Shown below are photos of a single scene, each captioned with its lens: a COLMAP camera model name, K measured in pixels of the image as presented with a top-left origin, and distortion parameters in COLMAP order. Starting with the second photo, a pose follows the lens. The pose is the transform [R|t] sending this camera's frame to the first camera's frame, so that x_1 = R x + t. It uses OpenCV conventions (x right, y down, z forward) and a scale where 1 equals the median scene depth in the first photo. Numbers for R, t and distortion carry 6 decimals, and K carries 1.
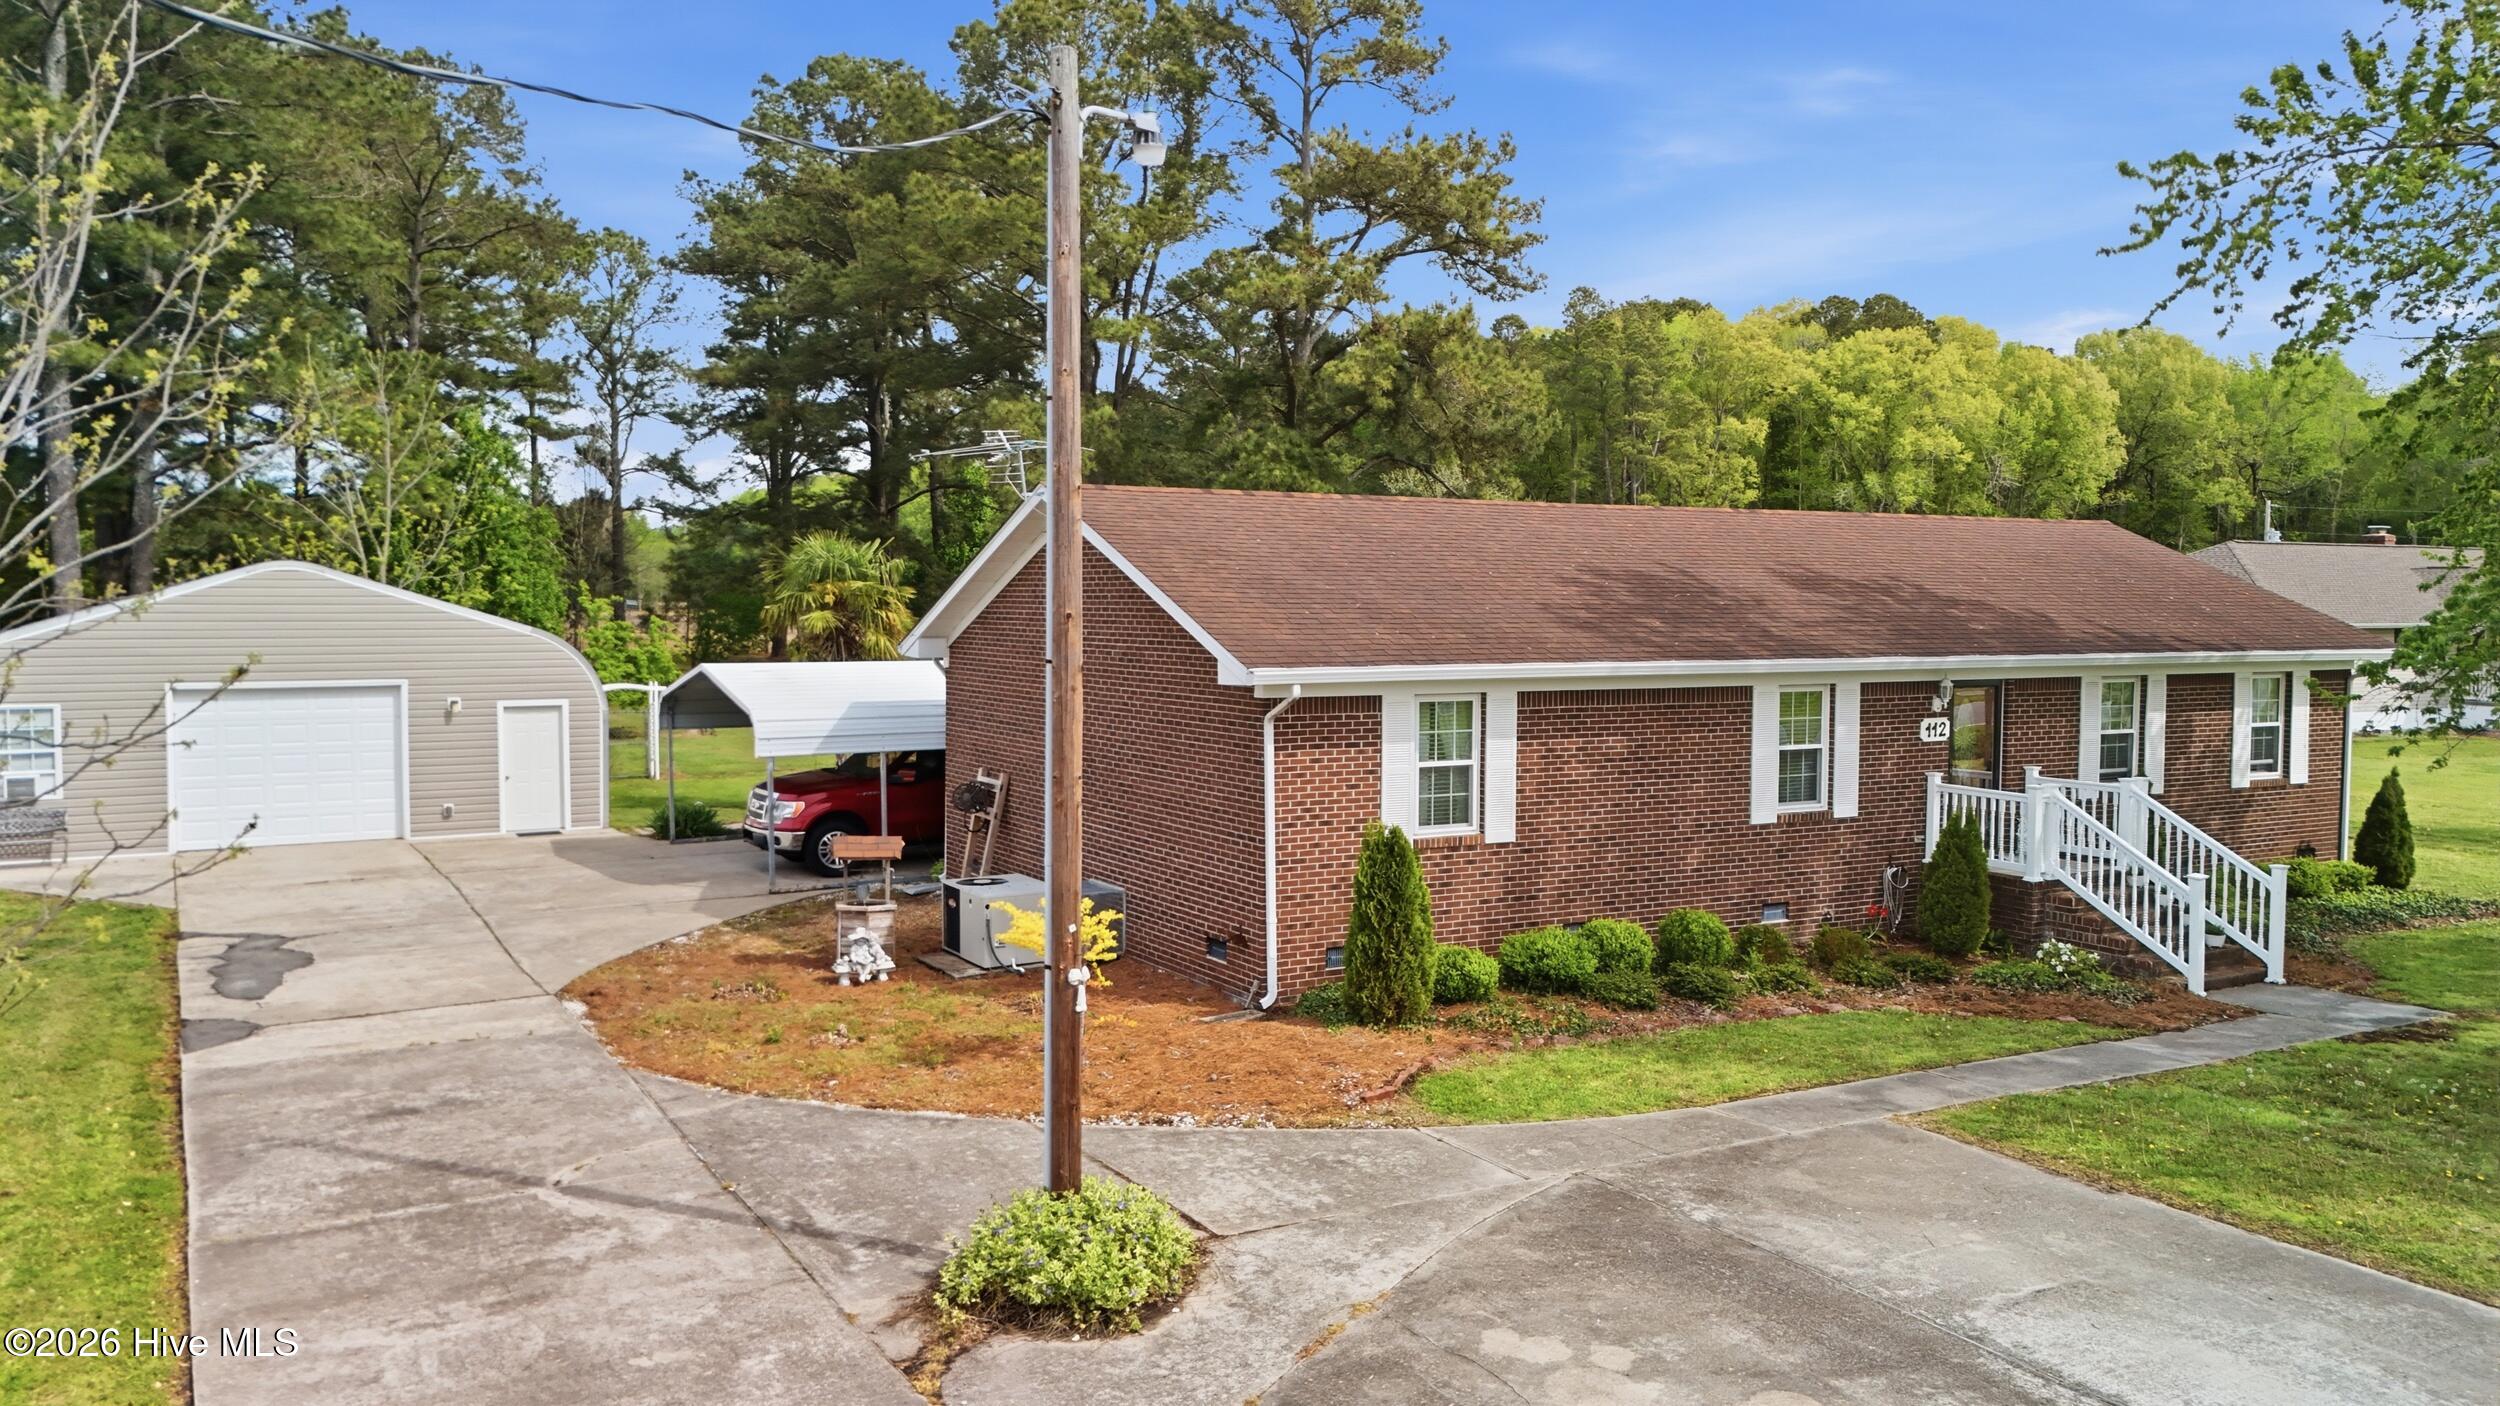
lens RADIAL K [[1825.2, 0, 1230.5], [0, 1825.2, 689.7], [0, 0, 1]] dist [0.076739, -0.057967]
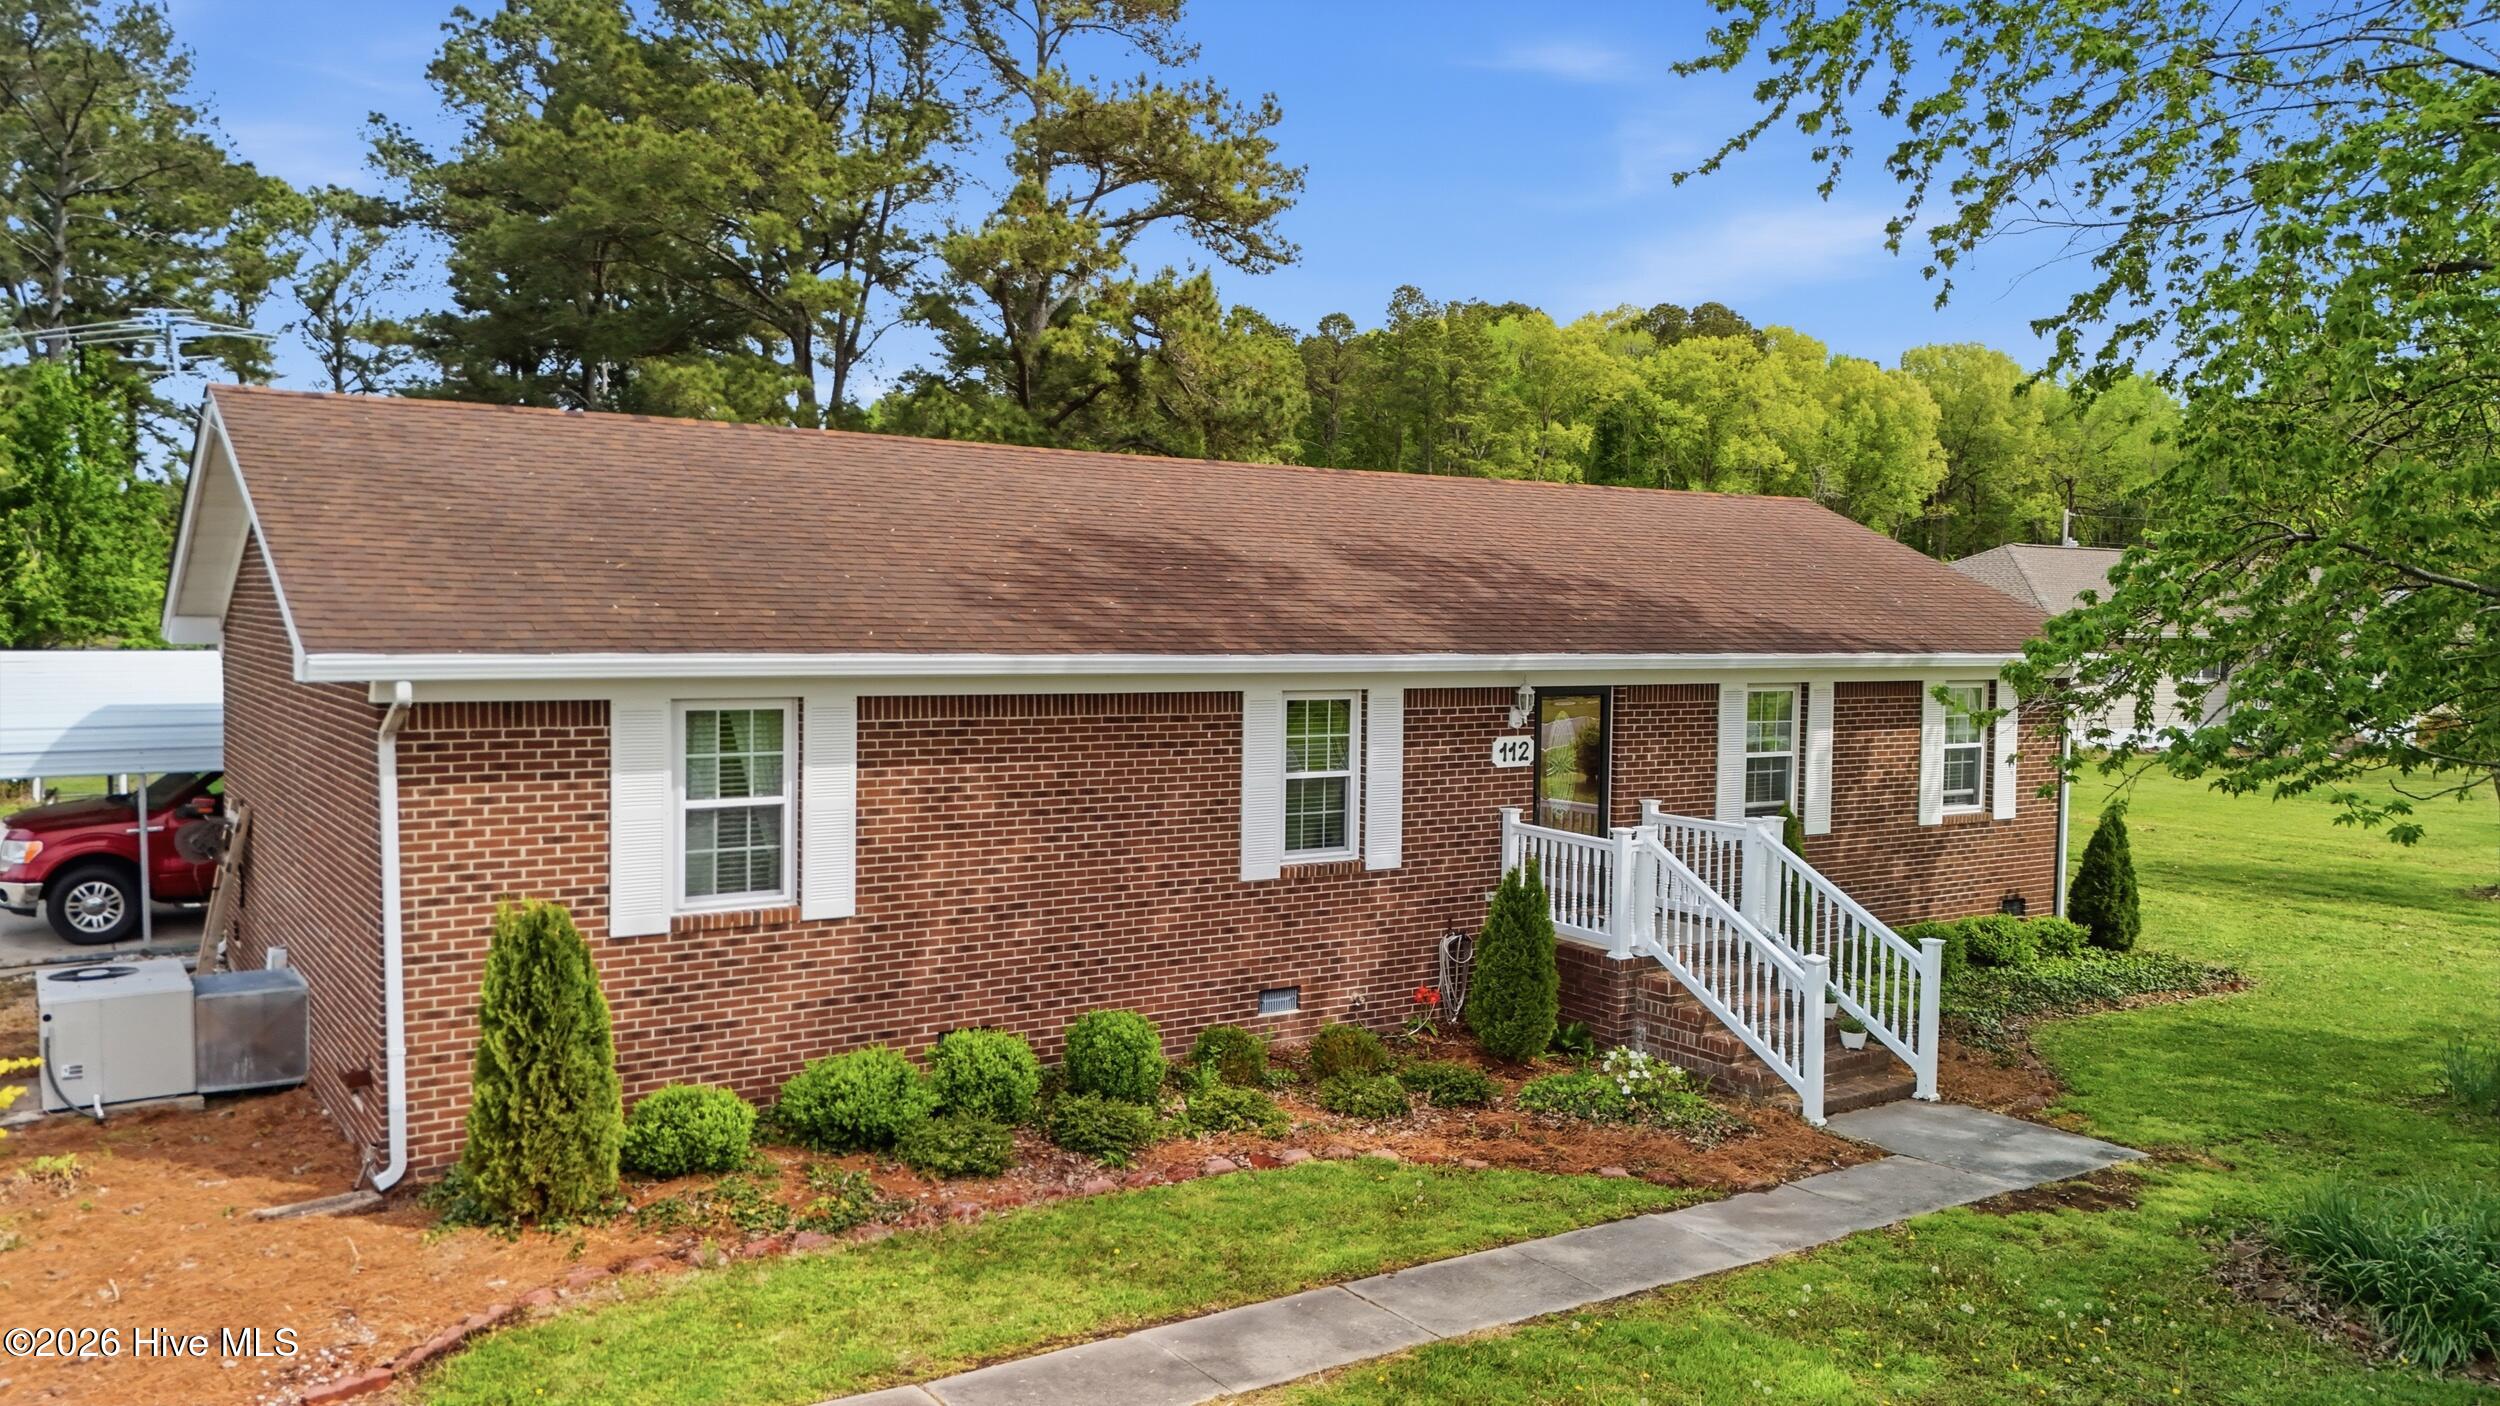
lens RADIAL K [[1825.2, 0, 1224.1], [0, 1825.2, 692.7], [0, 0, 1]] dist [0.076739, -0.057967]
pose [[0.997569, 0.007469, 0.069286, 0.222463], [-0.007317, 0.999970, -0.002458, 0.000350], [-0.069303, 0.001946, 0.997594, 0.276364]]
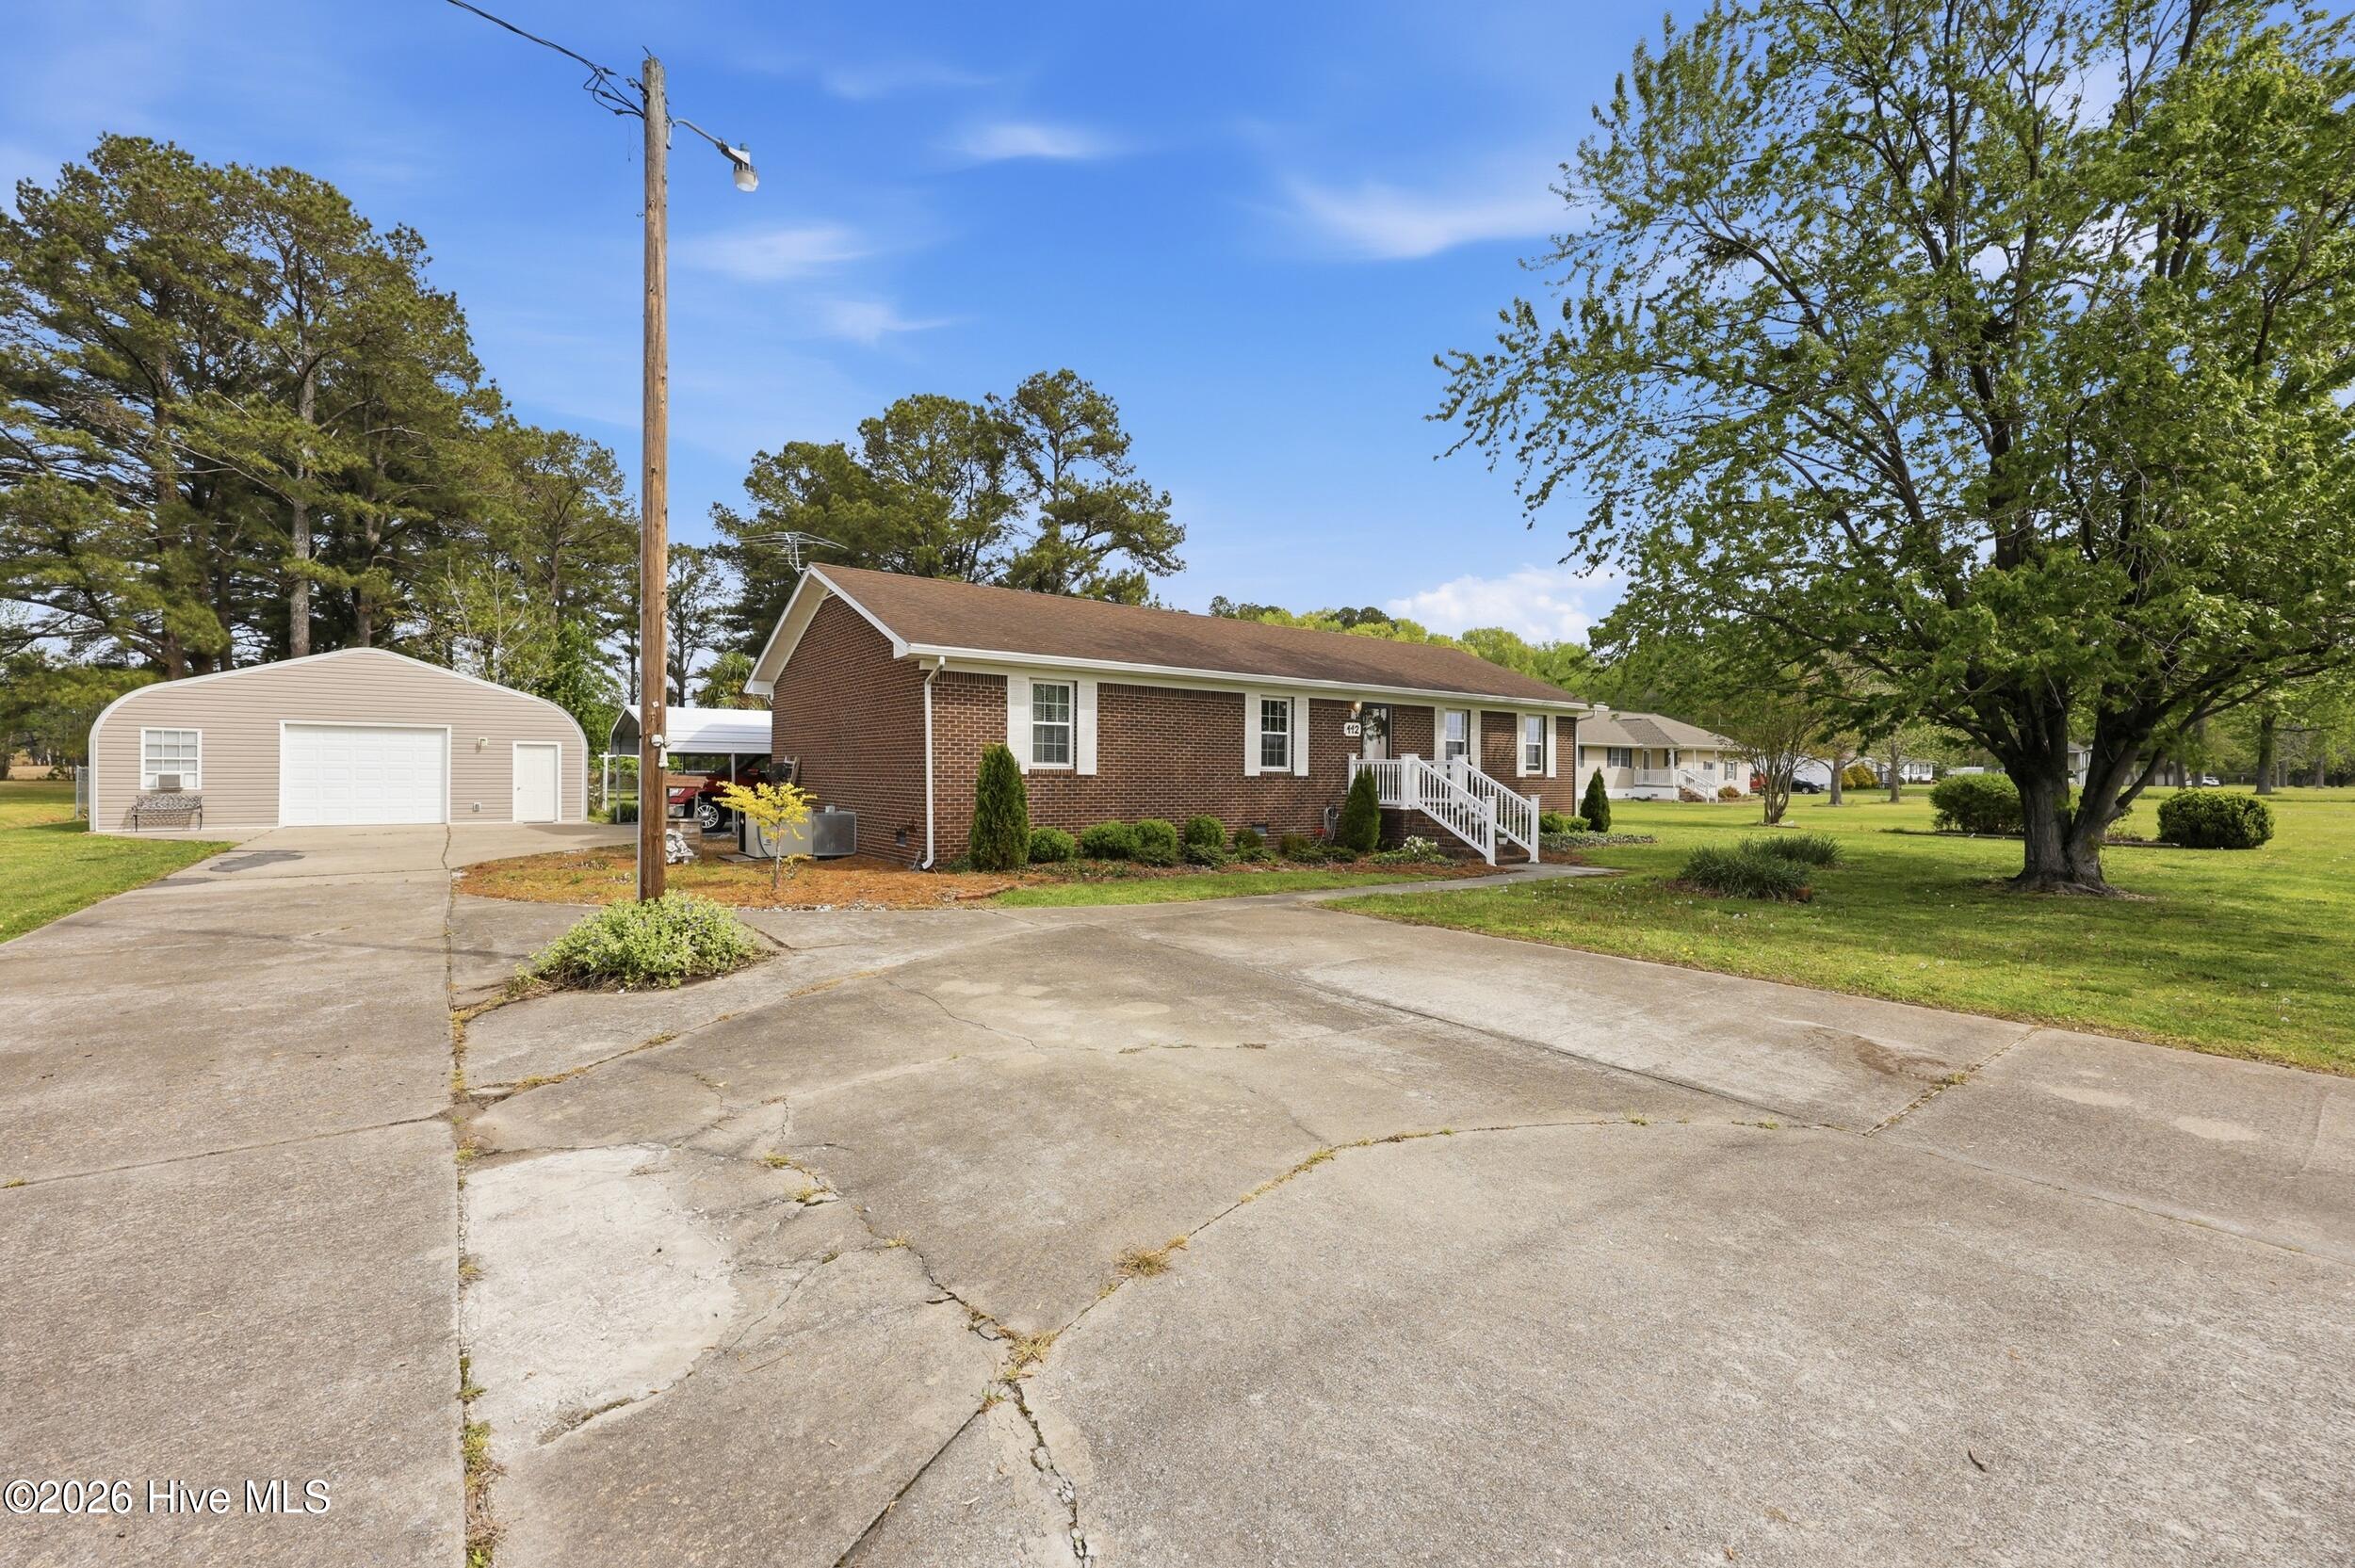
lens RADIAL K [[962.1, 0, 1159.5], [0, 962.1, 769.6], [0, 0, 1]] dist [-0.001936, 0.000178]
pose [[0.993253, 0.002182, 0.115947, 0.101815], [0.003891, 0.998633, -0.052129, 0.111311], [-0.115903, 0.052228, 0.991887, 0.132891]]
